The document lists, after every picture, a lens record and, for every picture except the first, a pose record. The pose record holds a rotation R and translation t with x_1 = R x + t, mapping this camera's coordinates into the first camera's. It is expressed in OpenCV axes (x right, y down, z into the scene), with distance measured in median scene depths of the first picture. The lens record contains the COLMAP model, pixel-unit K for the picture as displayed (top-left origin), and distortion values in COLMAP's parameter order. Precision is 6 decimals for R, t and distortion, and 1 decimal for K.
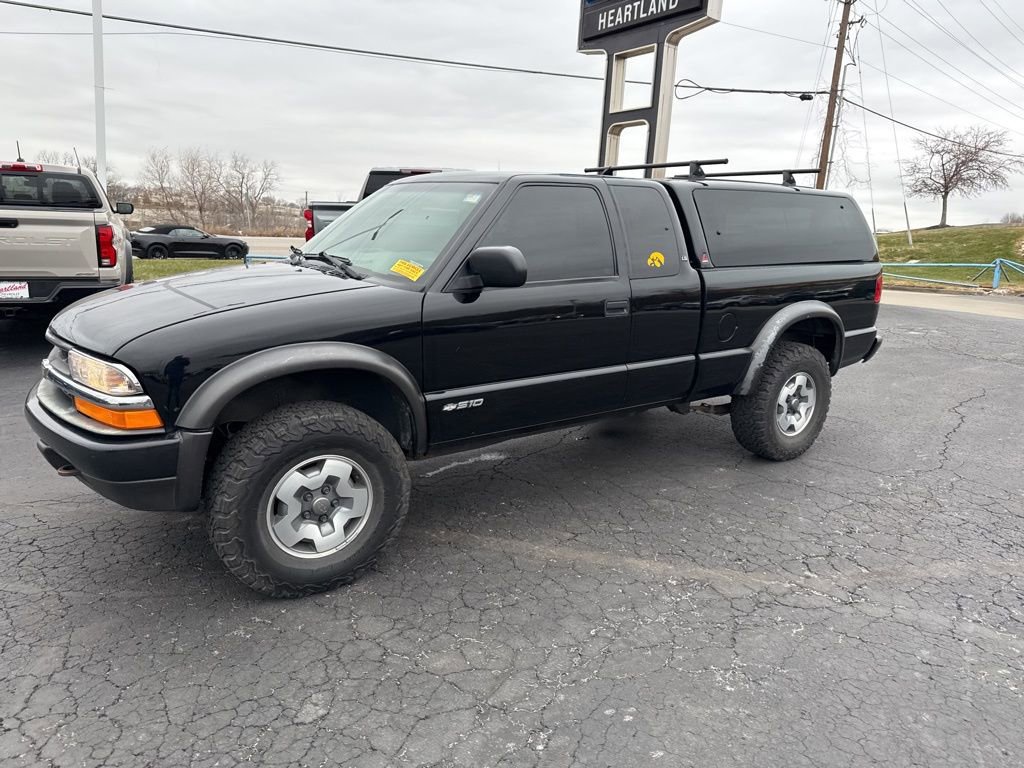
lens RADIAL K [[728.0, 0, 520.3], [0, 728.0, 380.9], [0, 0, 1]] dist [0.020732, -0.025426]
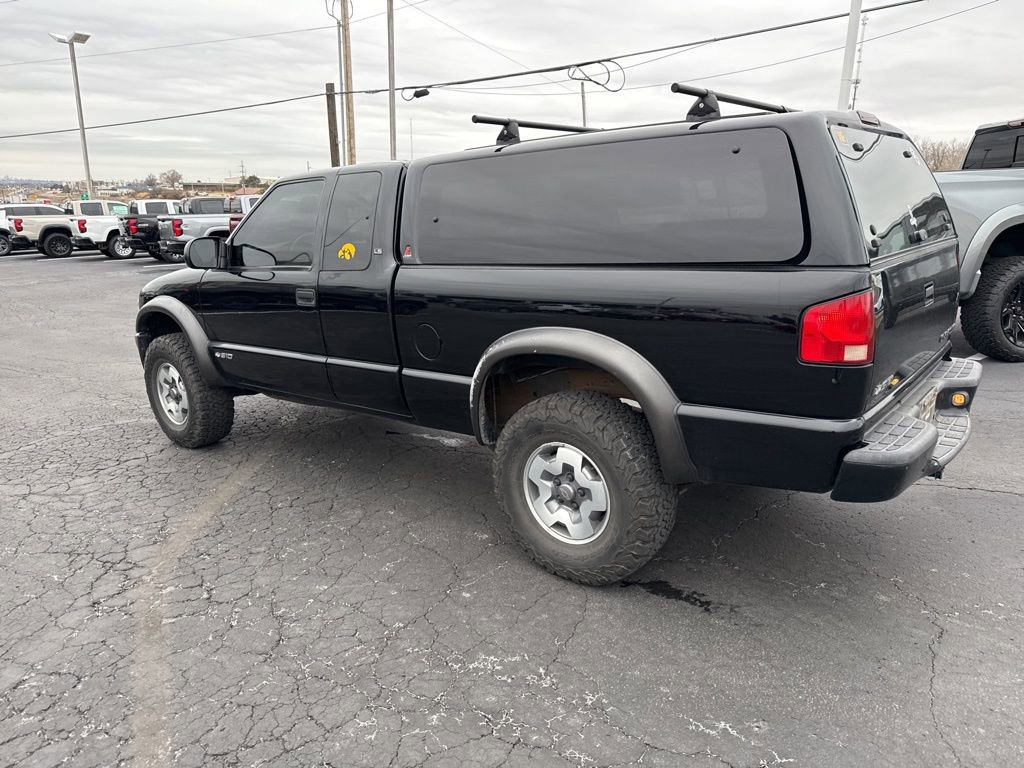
lens RADIAL K [[728.0, 0, 514.7], [0, 728.0, 380.0], [0, 0, 1]] dist [0.020732, -0.025426]
pose [[0.248315, 0.182151, -0.951399, 1.046990], [-0.163665, 0.975930, 0.144131, -0.159404], [0.954753, 0.119921, 0.272150, 0.882062]]
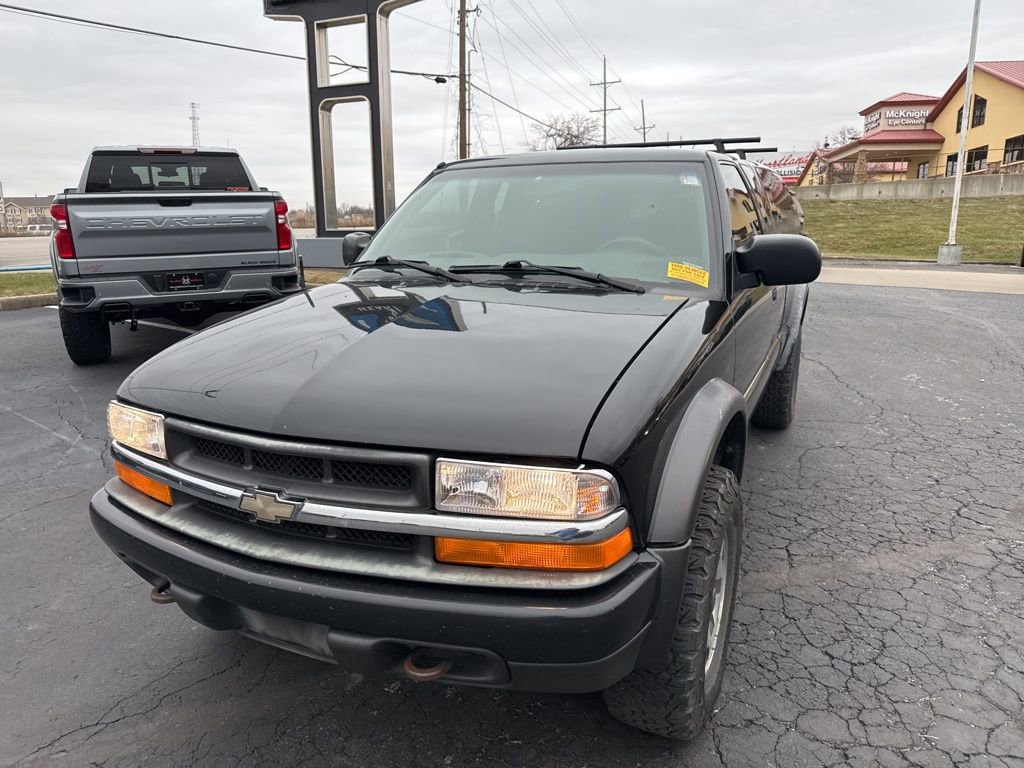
lens RADIAL K [[728.0, 0, 521.4], [0, 728.0, 380.8], [0, 0, 1]] dist [0.020732, -0.025426]
pose [[0.865187, -0.151483, 0.478021, -0.522927], [0.140122, 0.988340, 0.059589, -0.082936], [-0.481474, 0.015426, 0.876325, 0.297450]]
